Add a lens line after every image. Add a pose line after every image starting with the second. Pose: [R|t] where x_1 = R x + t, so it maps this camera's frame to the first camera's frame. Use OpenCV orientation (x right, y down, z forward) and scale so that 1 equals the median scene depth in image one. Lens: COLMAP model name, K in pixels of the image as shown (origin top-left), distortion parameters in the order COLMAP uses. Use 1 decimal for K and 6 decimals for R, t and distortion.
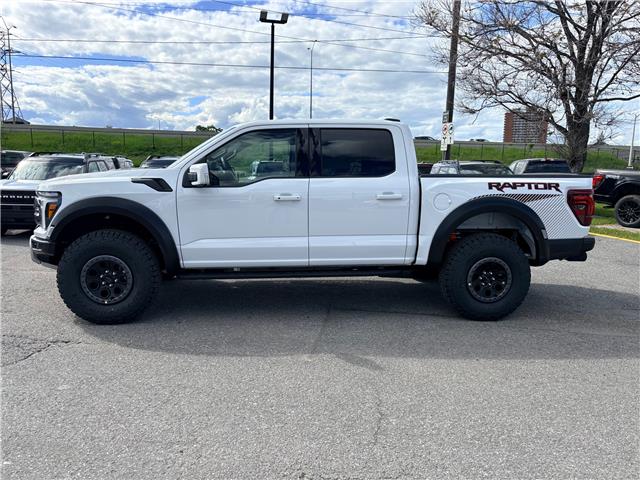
lens RADIAL K [[487.2, 0, 316.3], [0, 487.2, 240.2], [0, 0, 1]] dist [0.044486, -0.049686]
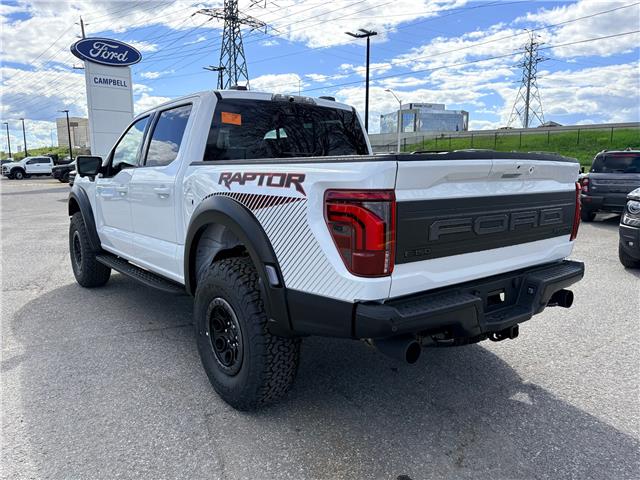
lens RADIAL K [[487.2, 0, 326.2], [0, 487.2, 240.6], [0, 0, 1]] dist [0.044486, -0.049686]
pose [[0.542982, 0.110490, -0.832444, 0.903000], [-0.111573, 0.992010, 0.058892, -0.083185], [0.832299, 0.060901, 0.550971, 0.767796]]
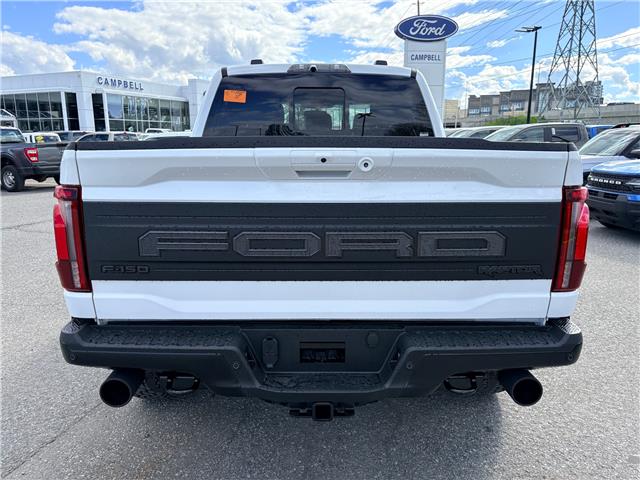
lens RADIAL K [[487.2, 0, 317.7], [0, 487.2, 242.4], [0, 0, 1]] dist [0.044486, -0.049686]
pose [[-0.090982, 0.190962, -0.977372, 0.900074], [-0.143504, 0.968685, 0.202623, -0.158056], [0.985459, 0.158692, -0.060730, 1.205440]]
